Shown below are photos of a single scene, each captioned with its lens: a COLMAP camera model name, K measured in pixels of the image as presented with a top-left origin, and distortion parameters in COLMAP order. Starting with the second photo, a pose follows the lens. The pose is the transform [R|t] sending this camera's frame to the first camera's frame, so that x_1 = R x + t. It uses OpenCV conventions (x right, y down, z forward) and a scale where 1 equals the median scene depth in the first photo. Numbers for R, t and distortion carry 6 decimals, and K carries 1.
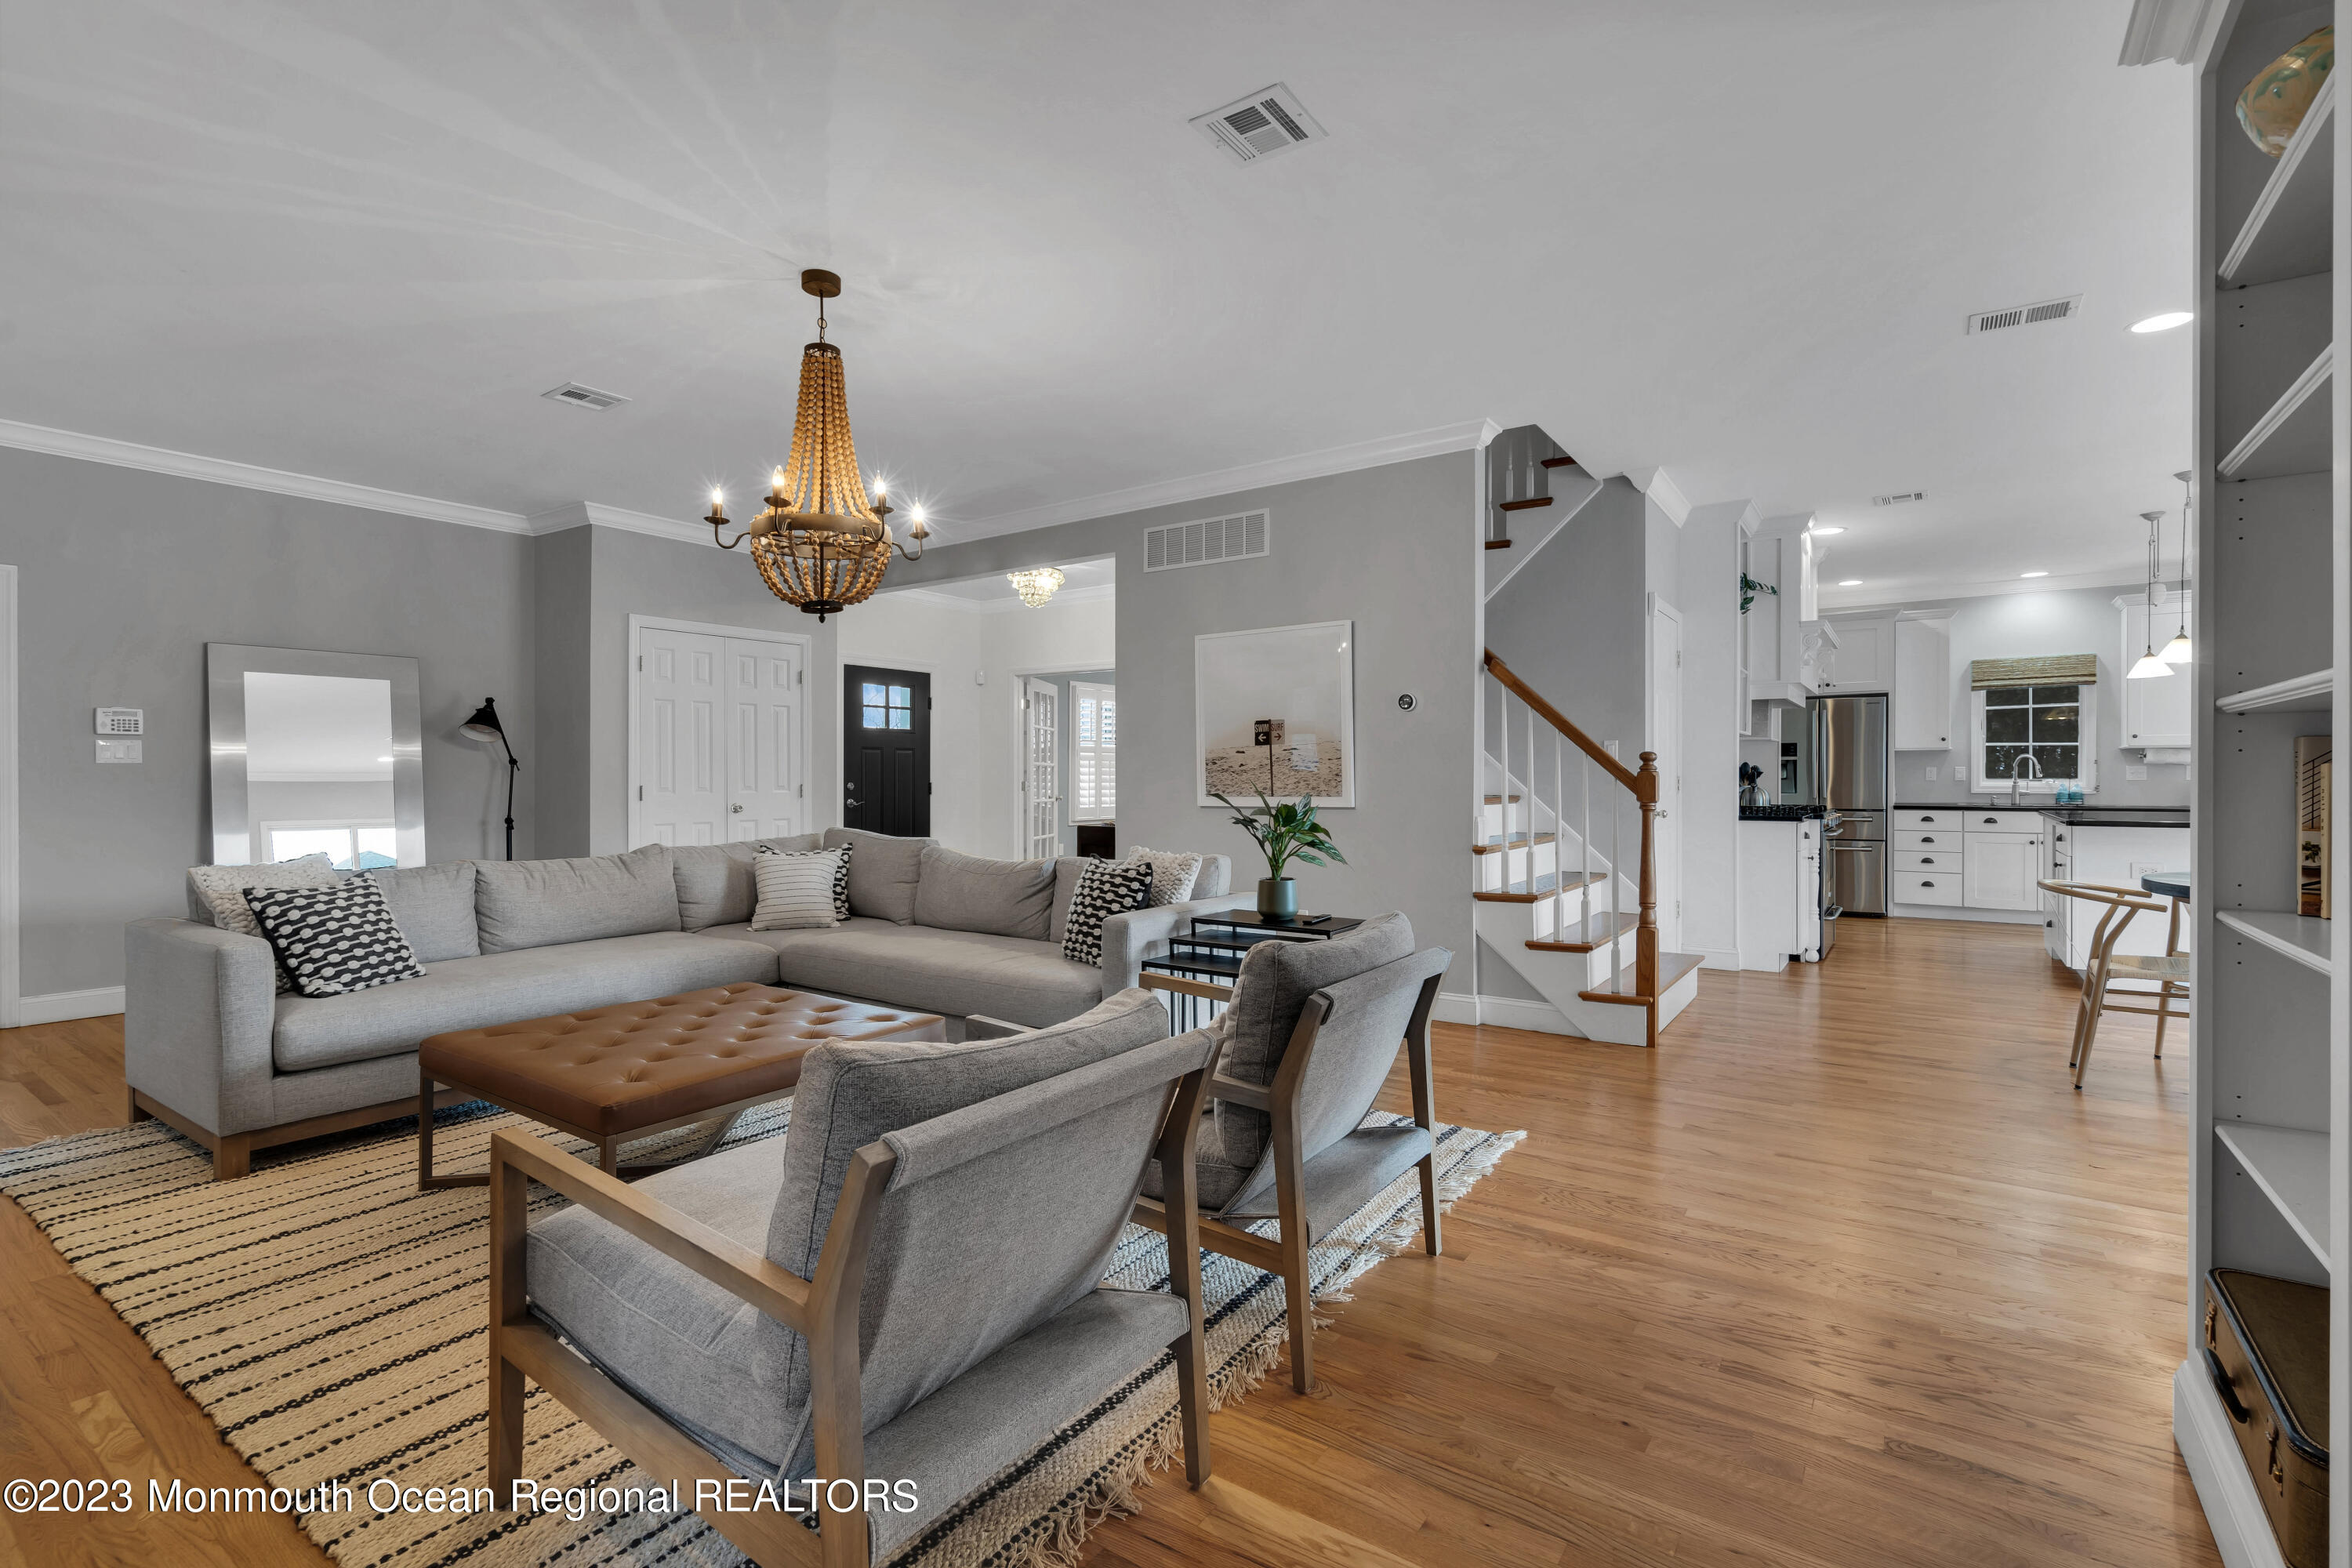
lens RADIAL K [[1068.7, 0, 1191.1], [0, 1068.7, 778.5], [0, 0, 1]] dist [-0.005247, 0.000071]
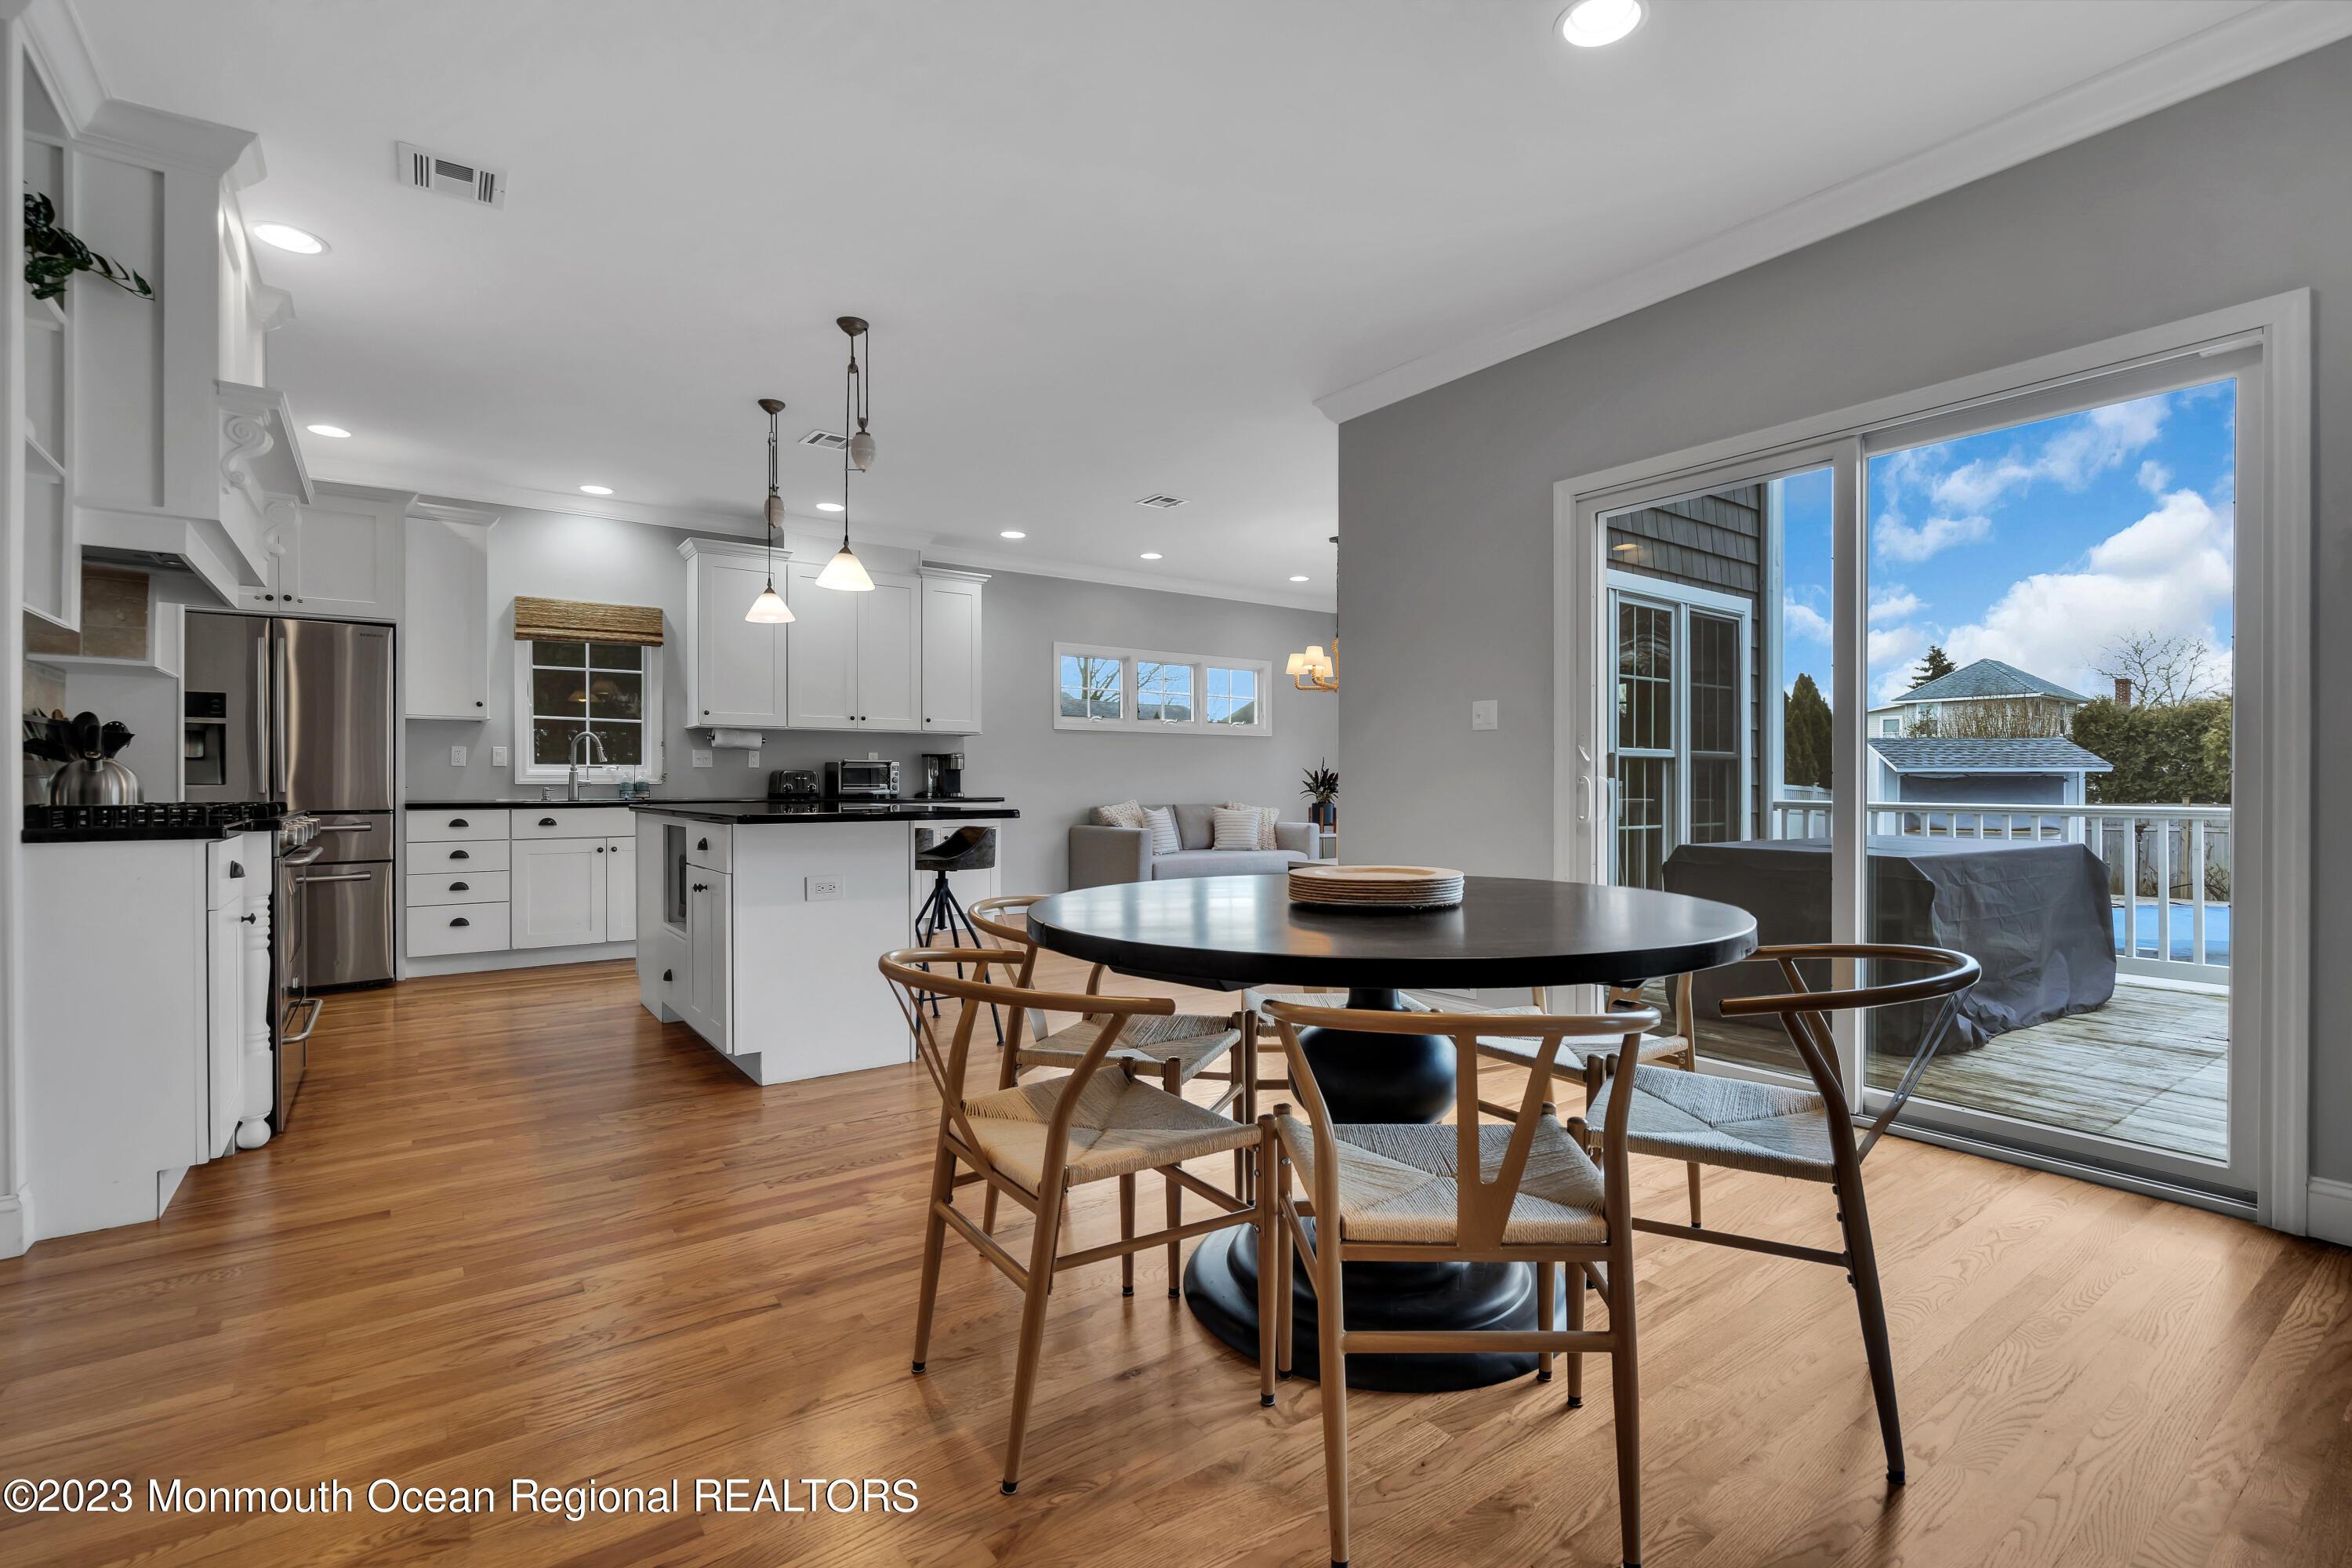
lens RADIAL K [[1068.7, 0, 1191.1], [0, 1068.7, 778.5], [0, 0, 1]] dist [-0.005247, 0.000071]
pose [[0.320853, -0.000808, 0.947129, 0.213827], [0.006147, 0.999980, -0.001229, 0.014071], [-0.947109, 0.006216, 0.320852, 0.361451]]
